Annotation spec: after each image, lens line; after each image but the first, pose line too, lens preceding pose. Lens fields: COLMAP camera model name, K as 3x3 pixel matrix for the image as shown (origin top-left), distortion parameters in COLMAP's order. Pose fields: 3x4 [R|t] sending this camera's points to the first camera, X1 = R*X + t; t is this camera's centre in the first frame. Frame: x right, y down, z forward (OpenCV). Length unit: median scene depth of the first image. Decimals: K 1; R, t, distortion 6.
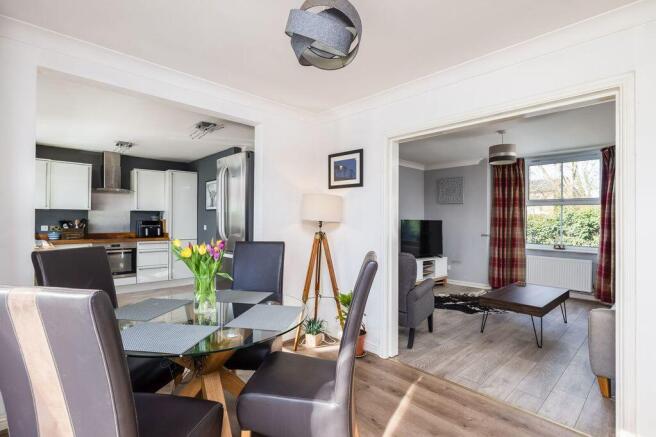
lens RADIAL K [[314.7, 0, 328.0], [0, 314.7, 218.5], [0, 0, 1]] dist [-0.001494, -0.000205]
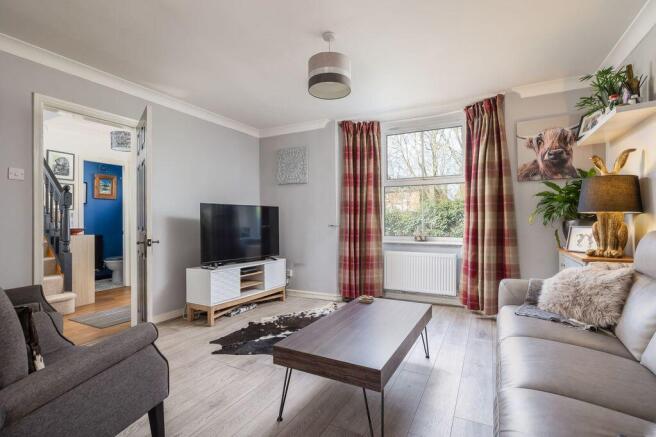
lens RADIAL K [[314.7, 0, 328.0], [0, 314.7, 218.5], [0, 0, 1]] dist [-0.001494, -0.000205]
pose [[0.943797, -0.013092, 0.330266, 0.259533], [0.013449, 0.999909, 0.001206, 0.036425], [-0.330251, 0.003304, 0.943887, 0.336772]]
